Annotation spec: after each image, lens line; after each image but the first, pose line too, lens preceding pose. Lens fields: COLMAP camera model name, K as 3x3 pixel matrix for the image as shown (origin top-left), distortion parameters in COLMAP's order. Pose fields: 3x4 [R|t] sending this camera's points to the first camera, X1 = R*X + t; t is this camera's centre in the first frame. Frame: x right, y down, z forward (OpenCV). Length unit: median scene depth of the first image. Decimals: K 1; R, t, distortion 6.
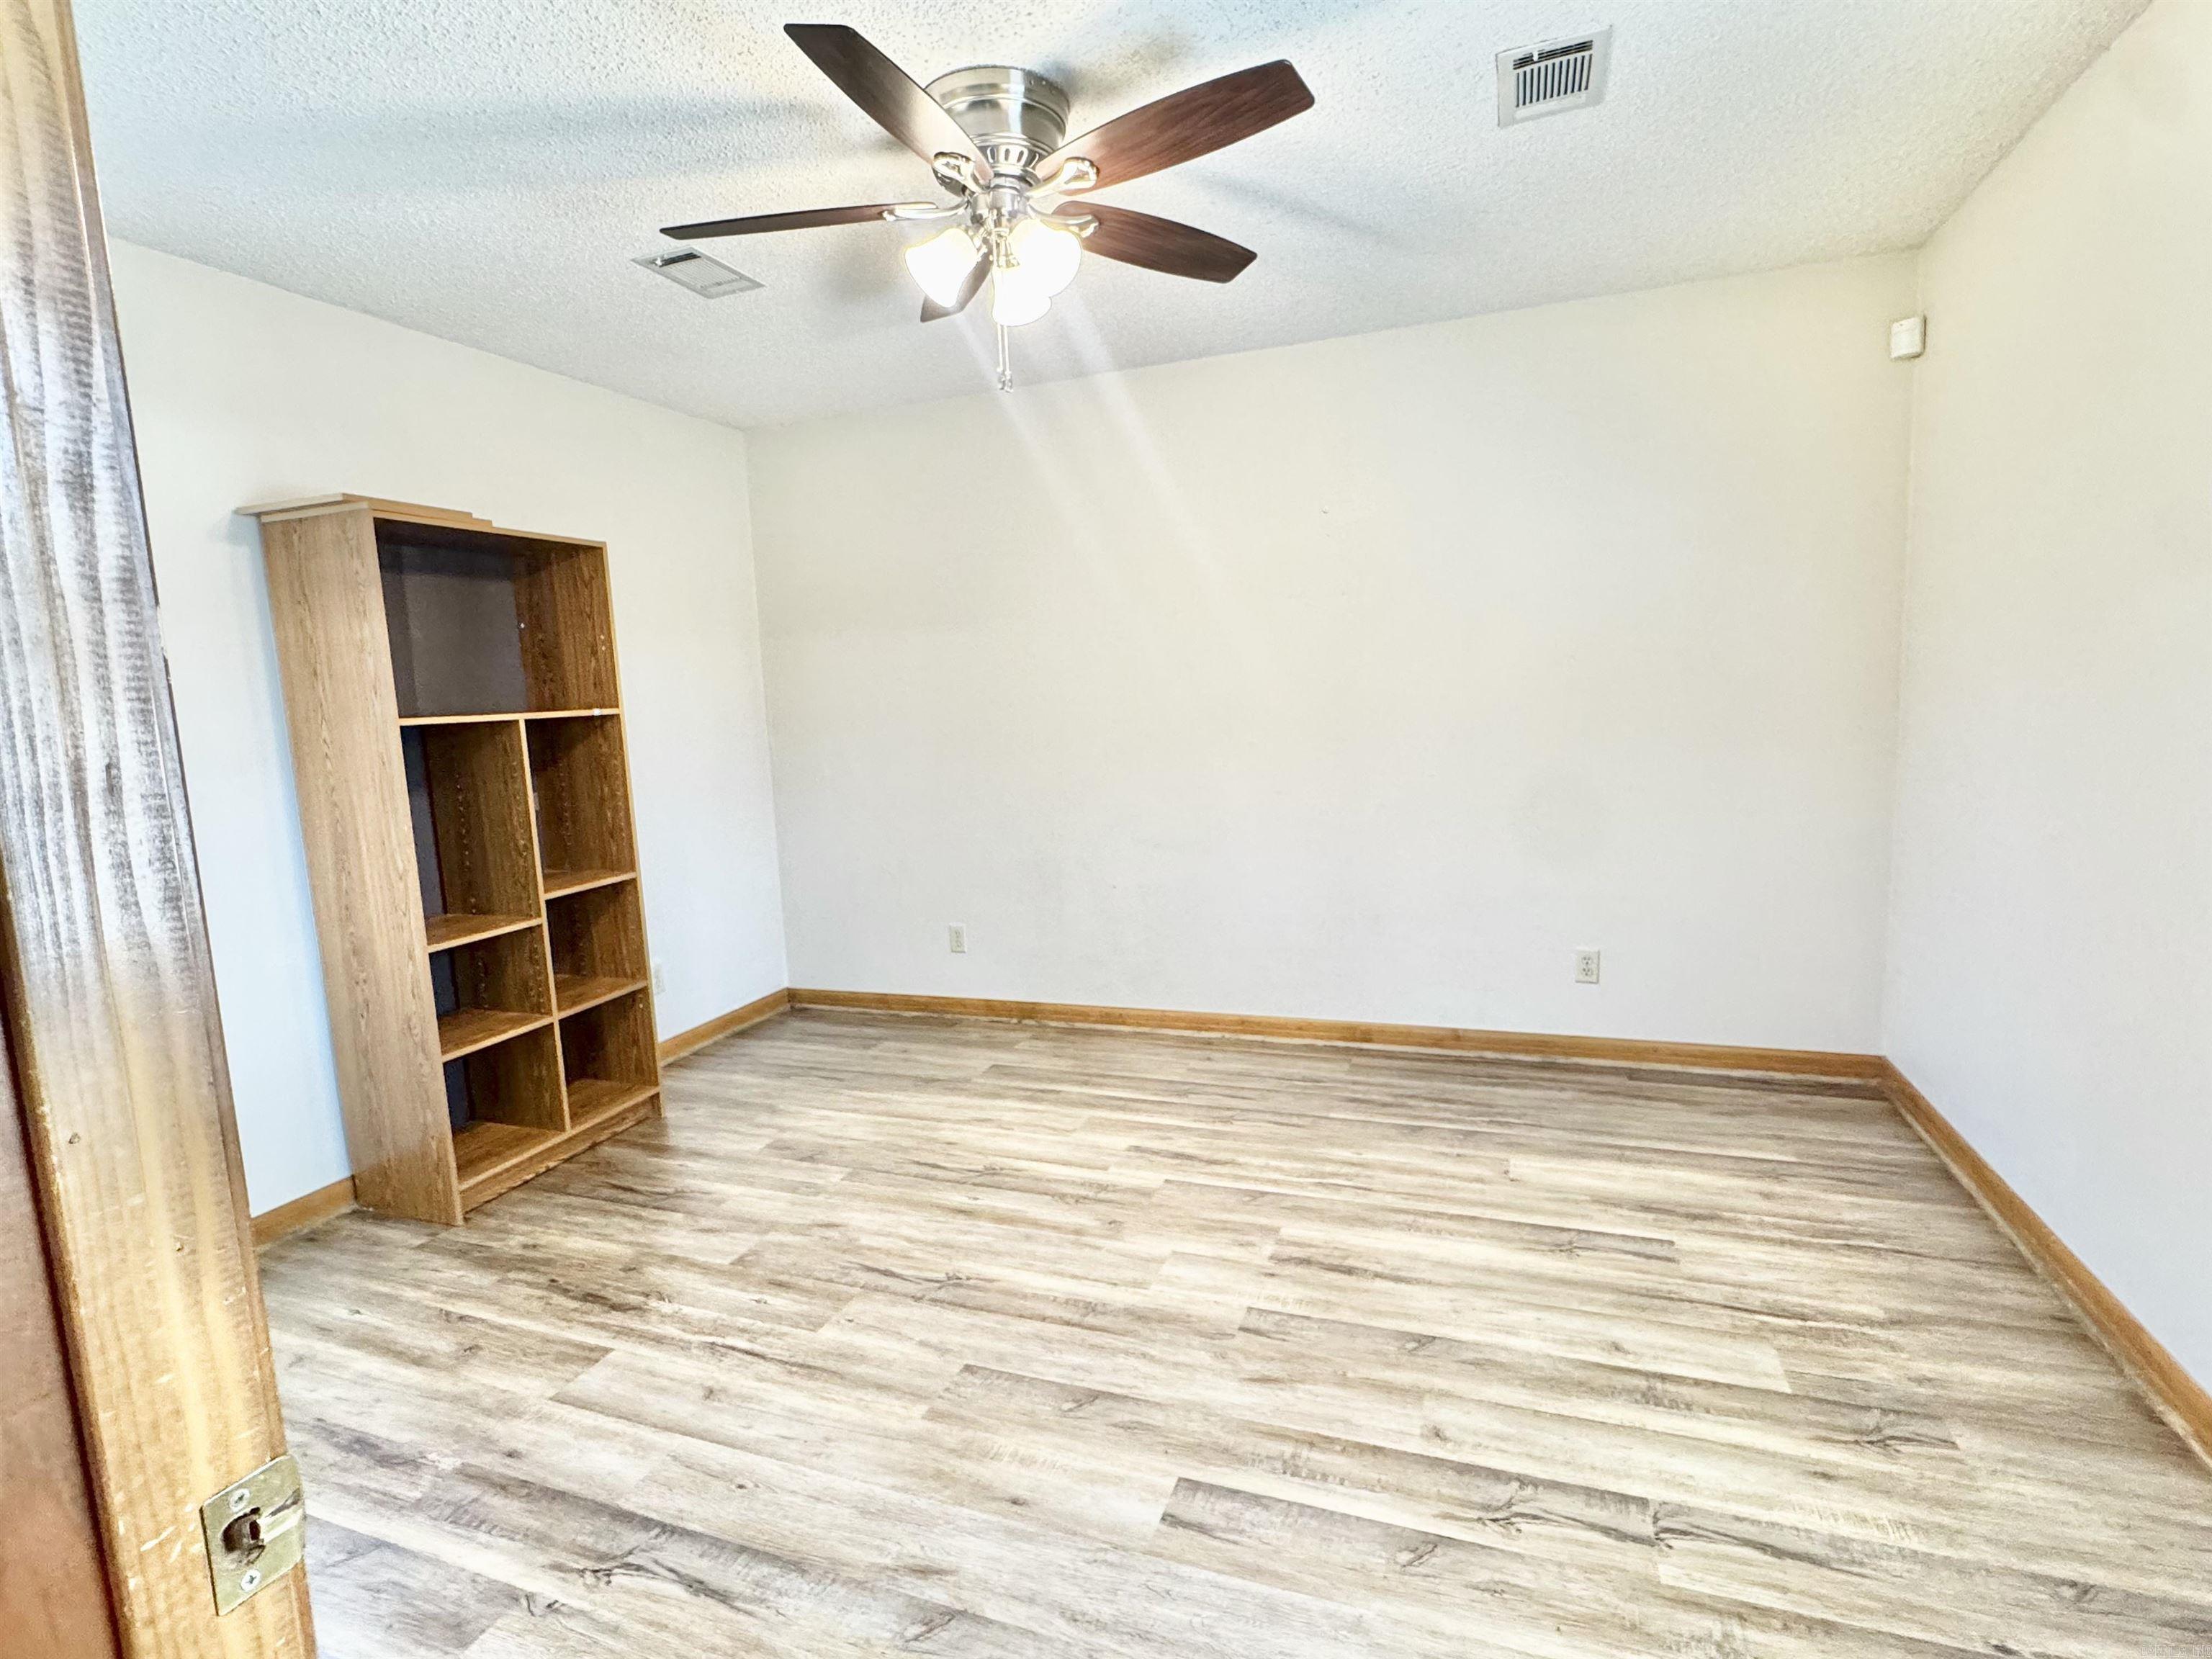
lens RADIAL K [[1084.4, 0, 1106.0], [0, 1084.4, 829.5], [0, 0, 1]] dist [-0.000917, -0.000614]
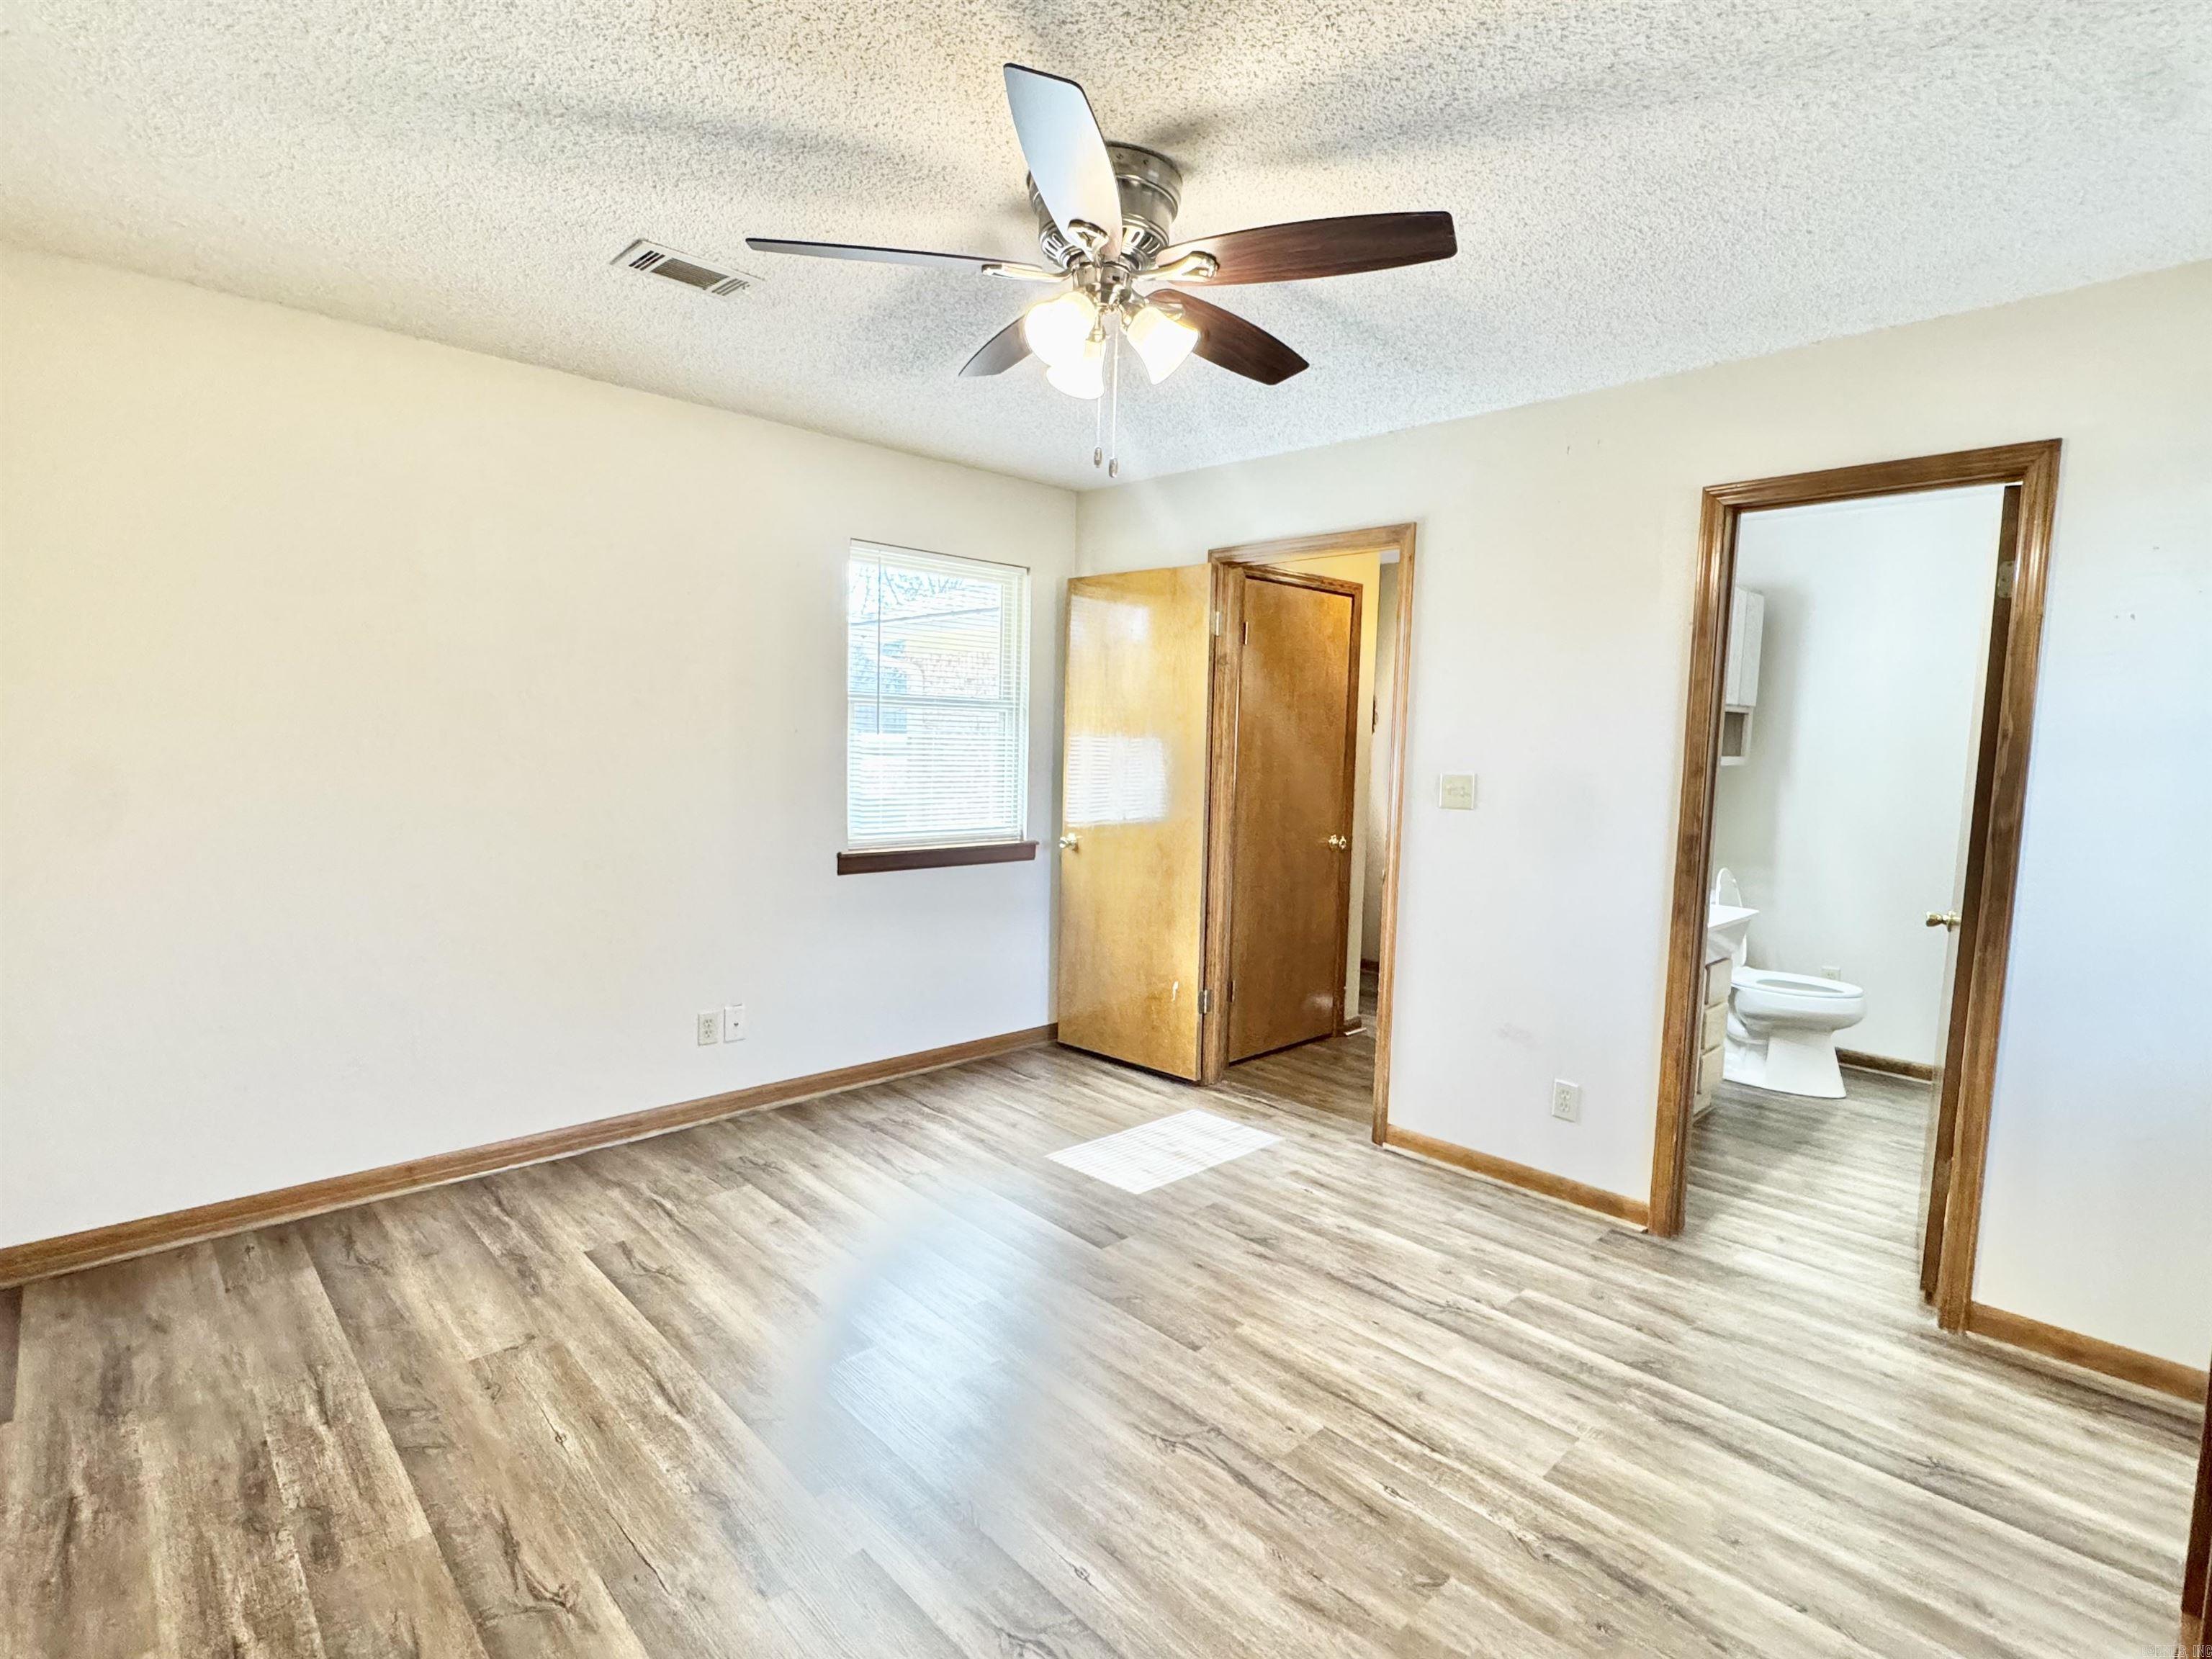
lens RADIAL K [[1084.4, 0, 1106.0], [0, 1084.4, 829.5], [0, 0, 1]] dist [-0.000917, -0.000614]
pose [[-0.902166, -0.015873, 0.431097, -0.482019], [0.069975, 0.980704, 0.182547, -0.239108], [-0.425676, 0.194853, -0.883647, 1.771652]]
